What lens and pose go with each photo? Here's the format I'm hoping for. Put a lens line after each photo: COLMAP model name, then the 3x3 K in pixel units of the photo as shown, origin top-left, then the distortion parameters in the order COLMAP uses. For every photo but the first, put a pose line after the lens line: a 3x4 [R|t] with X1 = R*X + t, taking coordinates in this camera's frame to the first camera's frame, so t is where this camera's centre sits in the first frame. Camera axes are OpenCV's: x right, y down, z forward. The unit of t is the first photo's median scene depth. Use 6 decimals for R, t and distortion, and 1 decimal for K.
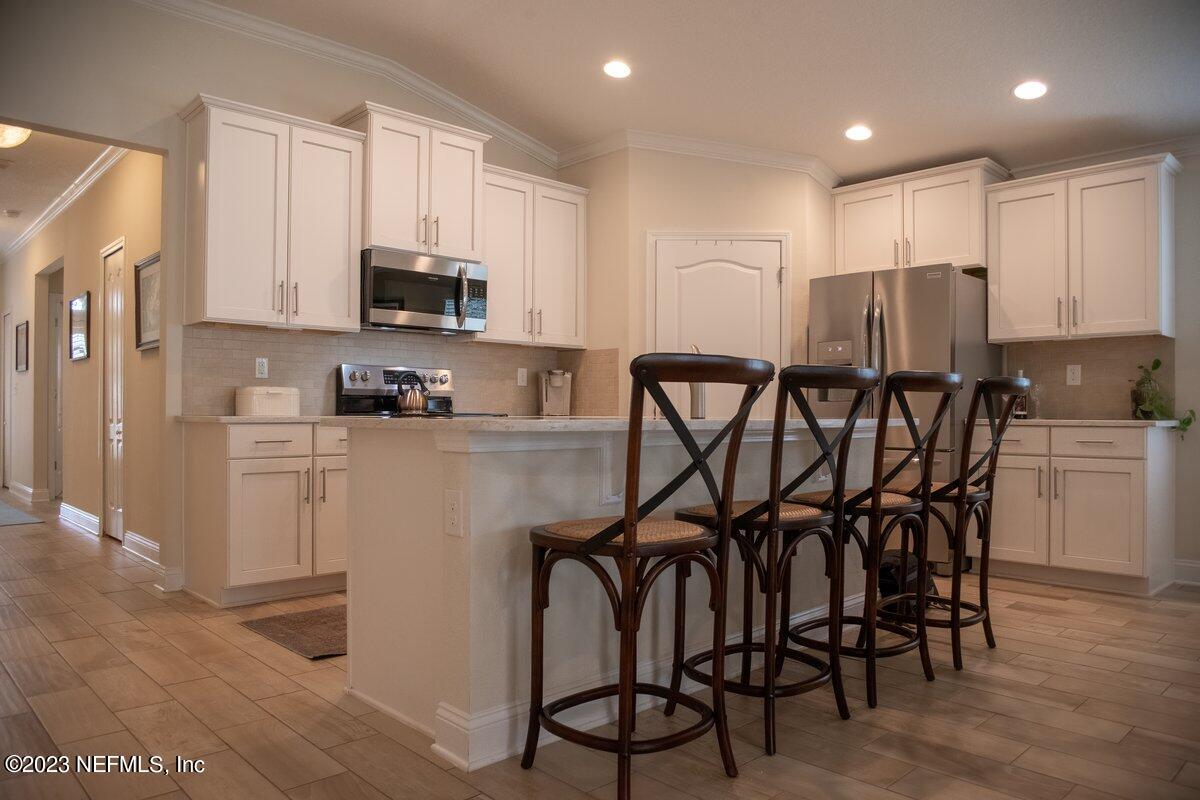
lens RADIAL K [[827.3, 0, 599.2], [0, 827.3, 408.5], [0, 0, 1]] dist [-0.046995, 0.001219]
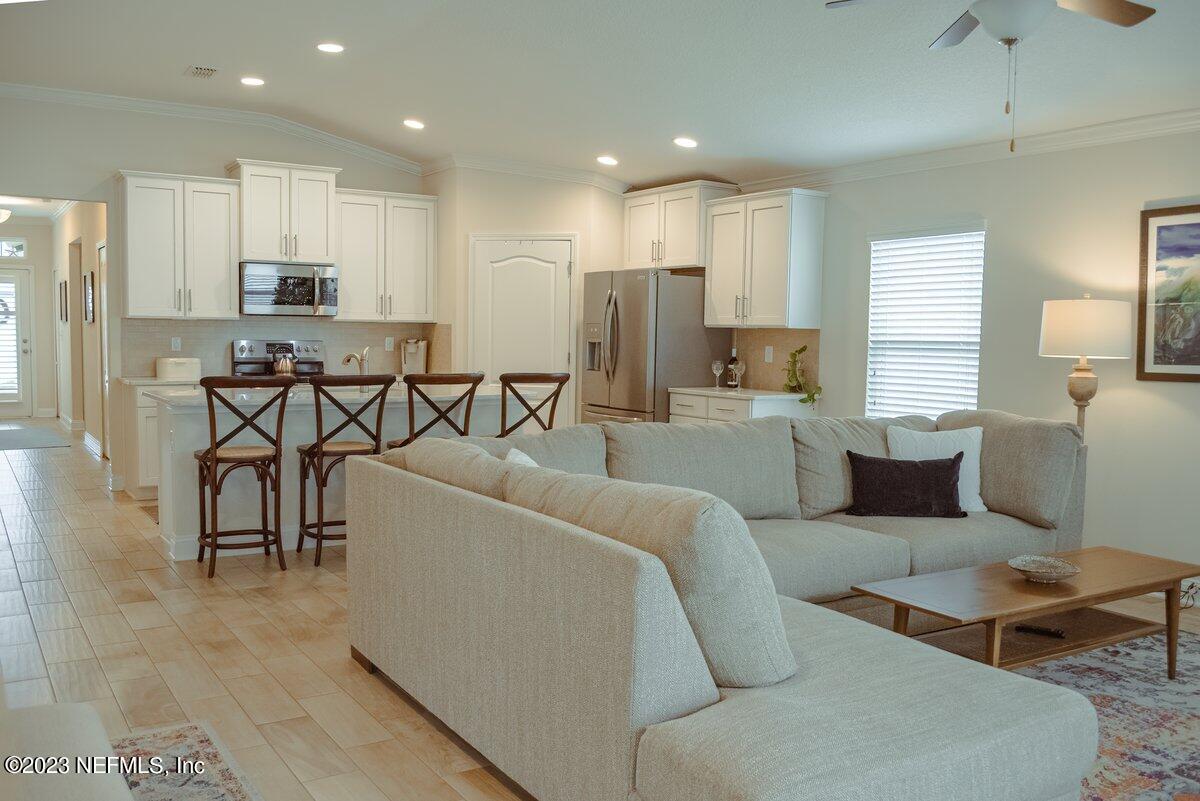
lens RADIAL K [[1044.4, 0, 601.3], [0, 1044.4, 399.8], [0, 0, 1]] dist [-0.018823, -0.008376]
pose [[0.979913, 0.023830, -0.197995, 0.654258], [-0.009757, 0.997375, 0.071754, -0.084723], [0.199185, -0.068381, 0.977573, -0.627017]]
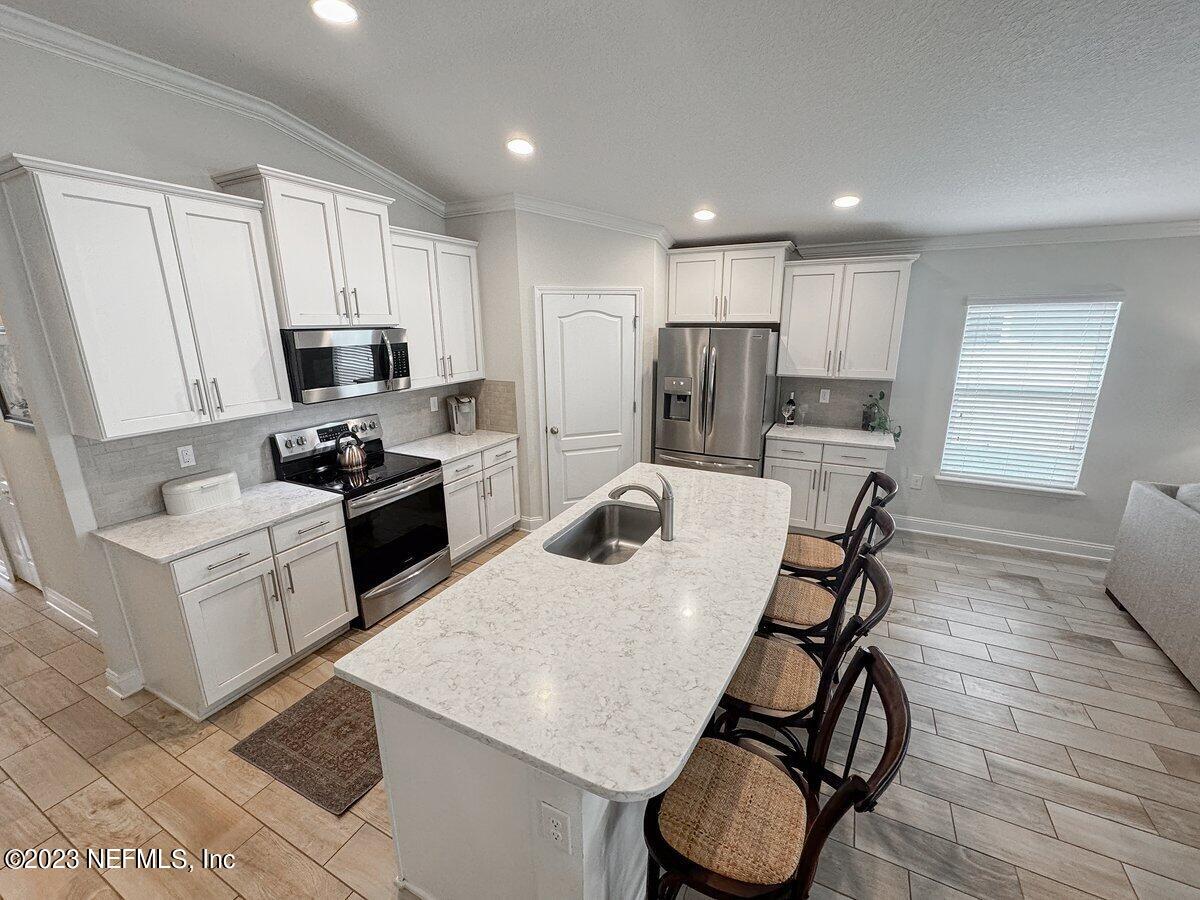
lens RADIAL K [[495.5, 0, 595.3], [0, 495.5, 447.1], [0, 0, 1]] dist [0.004097, -0.001279]
pose [[0.943219, -0.095378, 0.318184, -0.126409], [0.009843, 0.965495, 0.260235, -0.195708], [-0.332025, -0.242327, 0.911612, 0.273341]]
